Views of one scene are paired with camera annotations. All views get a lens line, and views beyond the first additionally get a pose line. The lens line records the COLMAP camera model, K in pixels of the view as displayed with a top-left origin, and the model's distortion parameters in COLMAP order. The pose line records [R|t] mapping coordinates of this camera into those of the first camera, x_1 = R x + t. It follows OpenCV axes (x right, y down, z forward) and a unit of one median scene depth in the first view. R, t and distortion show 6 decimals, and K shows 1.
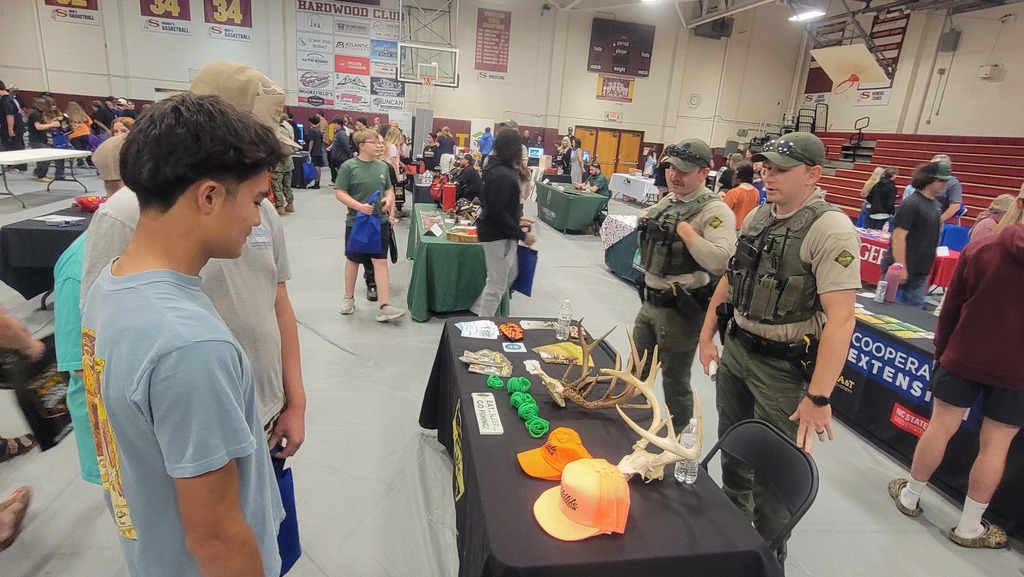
lens RADIAL K [[552.7, 0, 516.4], [0, 552.7, 291.0], [0, 0, 1]] dist [-0.004912, 0.000645]
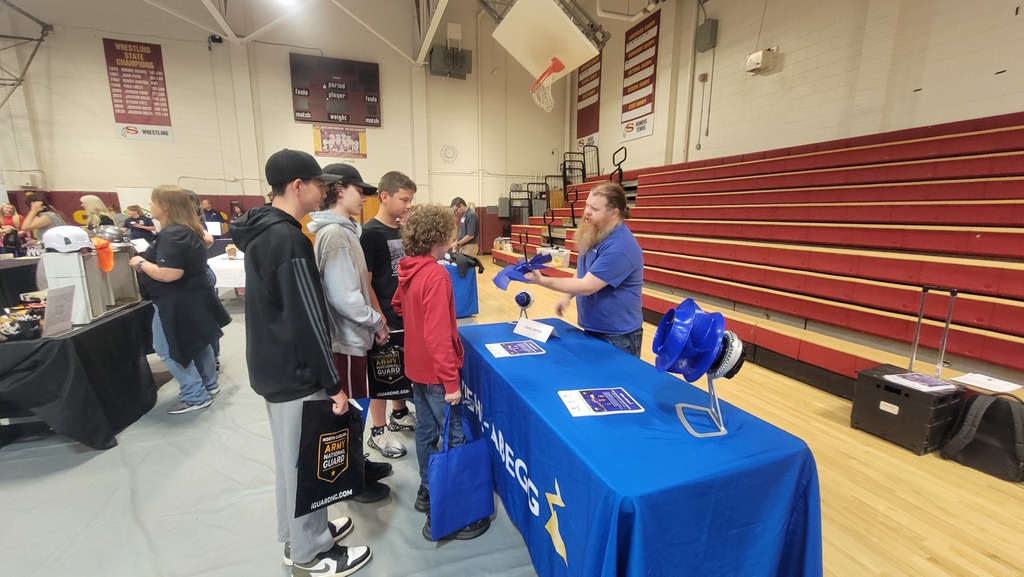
lens RADIAL K [[424.0, 0, 514.0], [0, 424.0, 286.3], [0, 0, 1]] dist [0.004214, 0.000316]
pose [[0.987360, -0.094508, 0.127232, 0.358753], [0.107343, 0.989369, -0.098111, -0.080854], [-0.116607, 0.110529, 0.987009, 0.424326]]
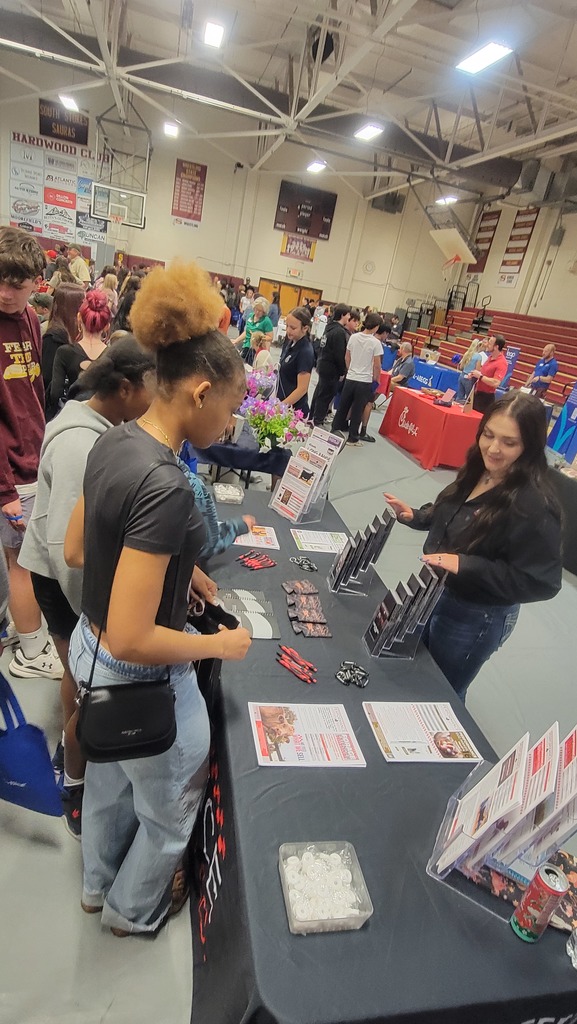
lens RADIAL K [[552.7, 0, 284.2], [0, 552.7, 511.4], [0, 0, 1]] dist [-0.004912, 0.000645]
pose [[0.994203, 0.102331, 0.032993, 0.183531], [-0.105046, 0.989907, 0.095124, 0.068423], [-0.022926, -0.098038, 0.994919, -0.192312]]
